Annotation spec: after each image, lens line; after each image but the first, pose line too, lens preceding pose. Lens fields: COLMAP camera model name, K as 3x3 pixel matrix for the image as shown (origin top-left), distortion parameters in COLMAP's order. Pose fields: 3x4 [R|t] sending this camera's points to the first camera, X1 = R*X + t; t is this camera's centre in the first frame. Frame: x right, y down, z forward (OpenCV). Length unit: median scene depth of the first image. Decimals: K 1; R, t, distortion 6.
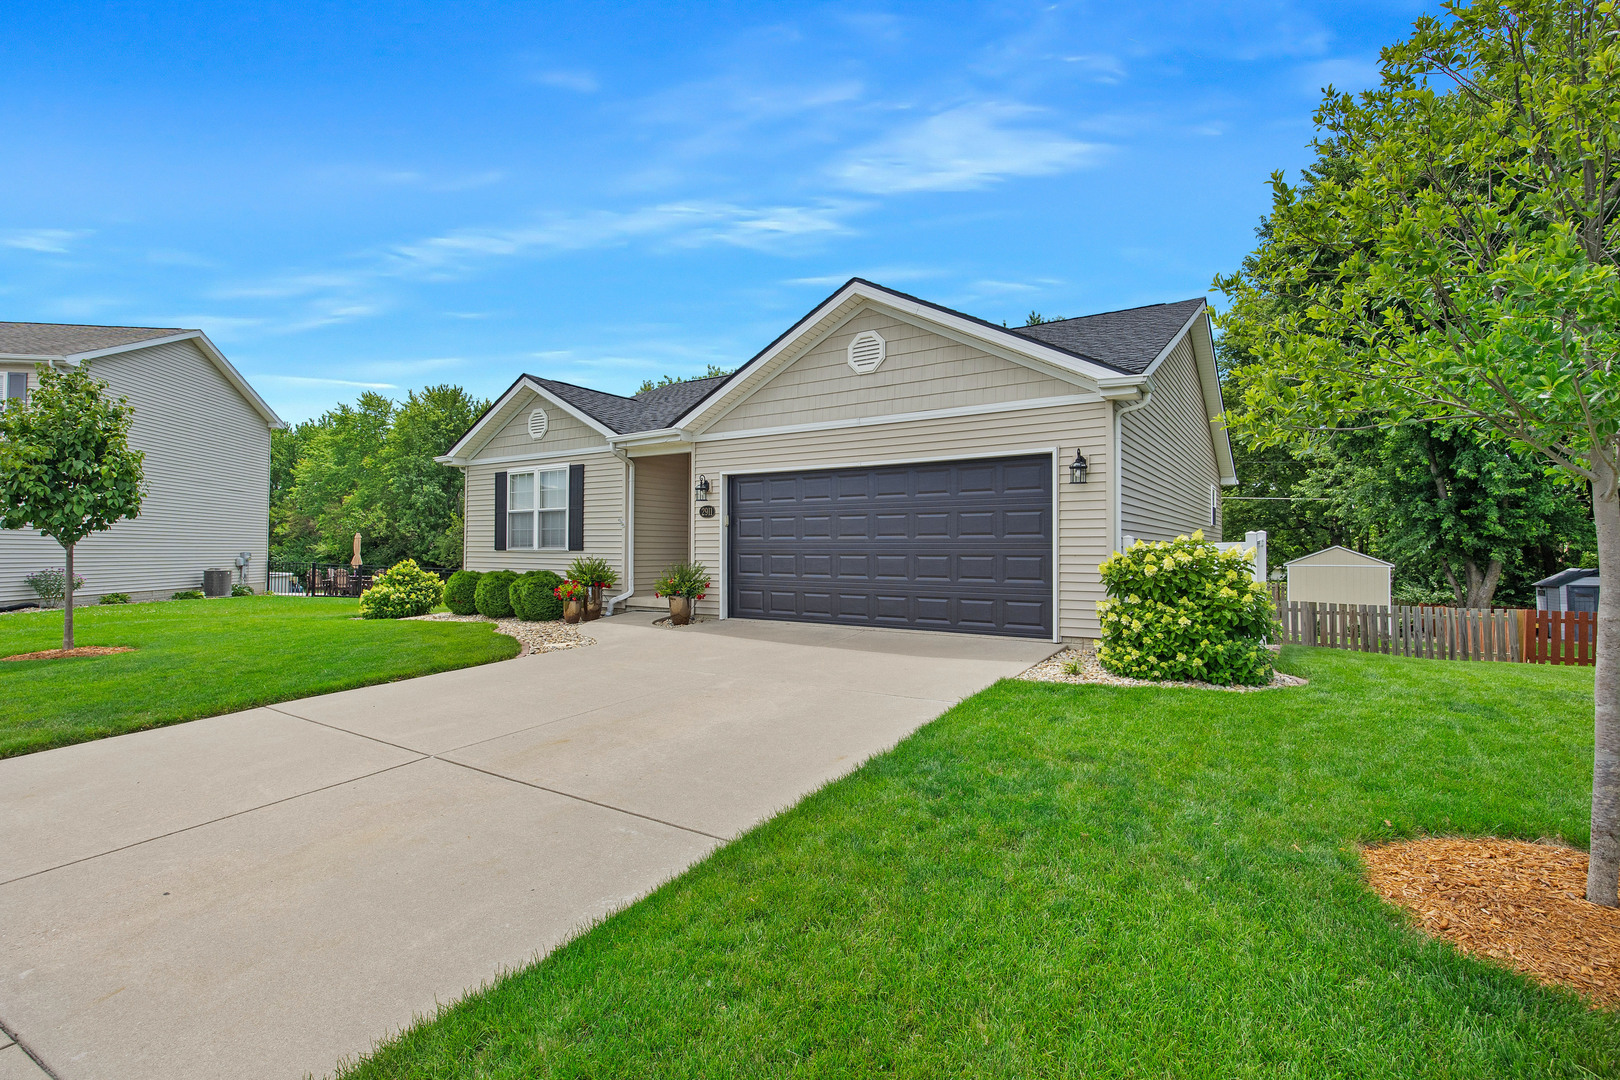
lens RADIAL K [[752.5, 0, 799.6], [0, 752.5, 540.3], [0, 0, 1]] dist [-0.012528, -0.000302]
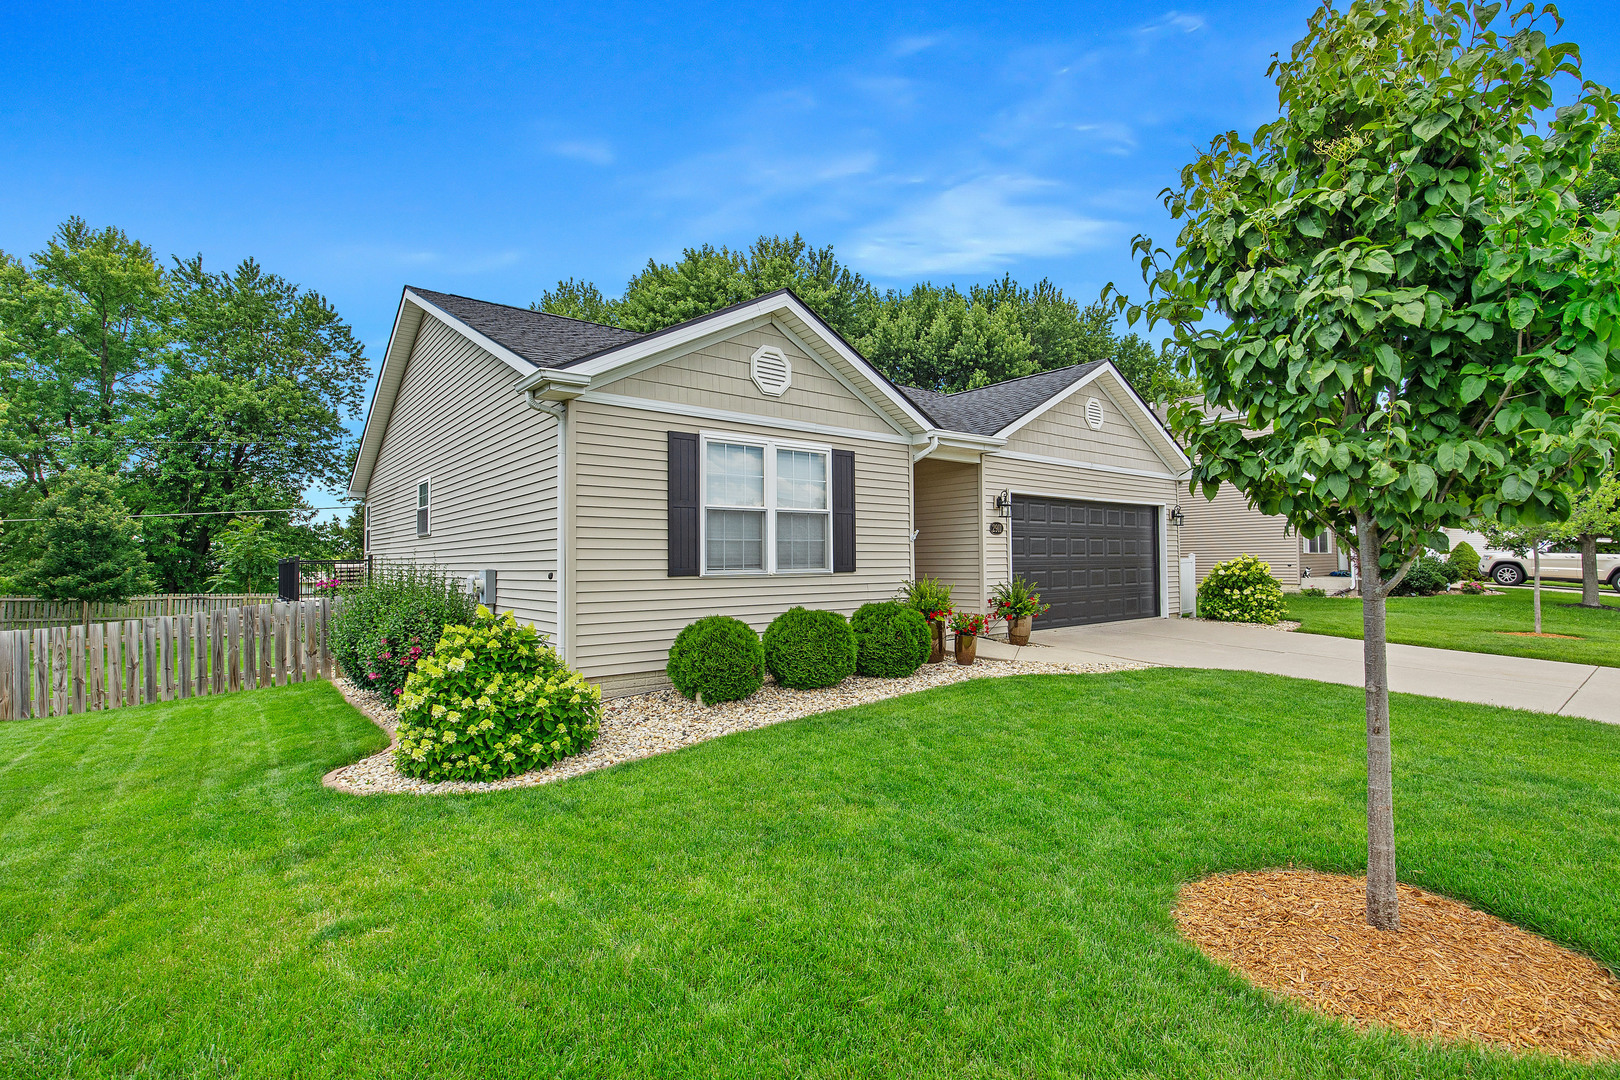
lens RADIAL K [[752.5, 0, 812.5], [0, 752.5, 545.8], [0, 0, 1]] dist [-0.012528, -0.000302]
pose [[0.281545, 0.011313, 0.959481, -1.060921], [-0.003696, 0.999936, -0.010705, -0.003943], [-0.959541, -0.000532, 0.281568, 0.900829]]
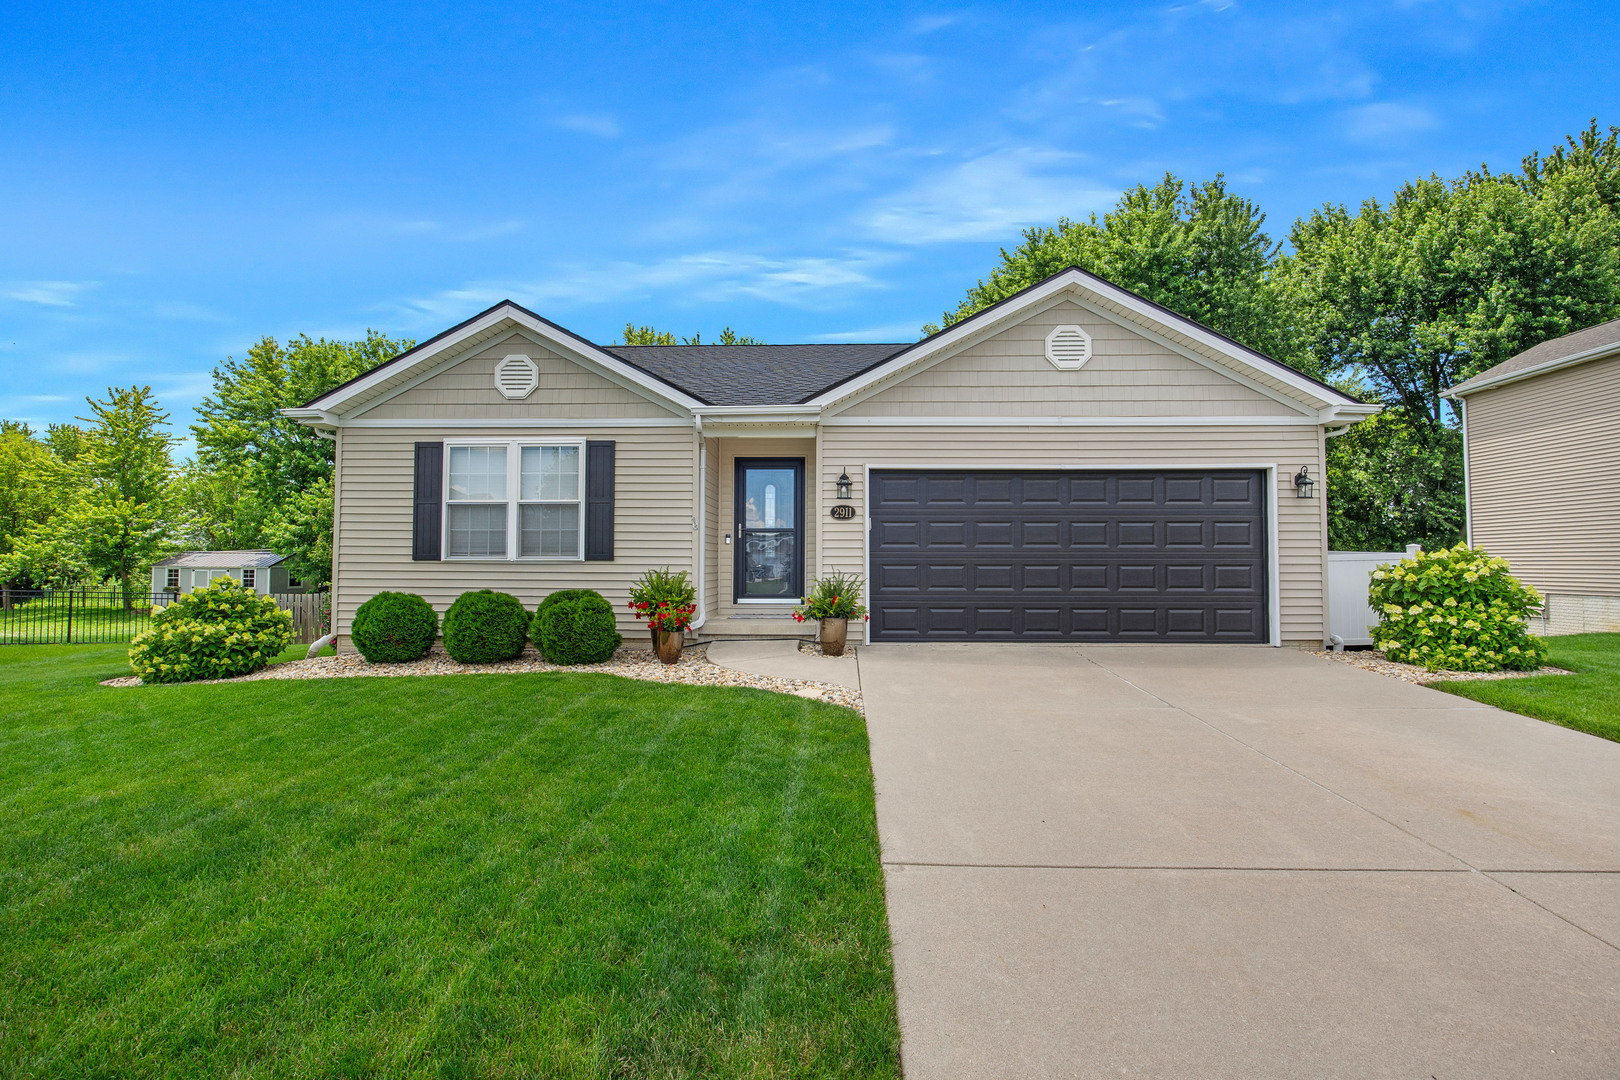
lens RADIAL K [[752.5, 0, 802.4], [0, 752.5, 541.2], [0, 0, 1]] dist [-0.012528, -0.000302]
pose [[0.847058, 0.014141, 0.531312, -0.556738], [-0.006332, 0.999844, -0.016515, 0.006242], [-0.531462, 0.010625, 0.847015, 0.318674]]
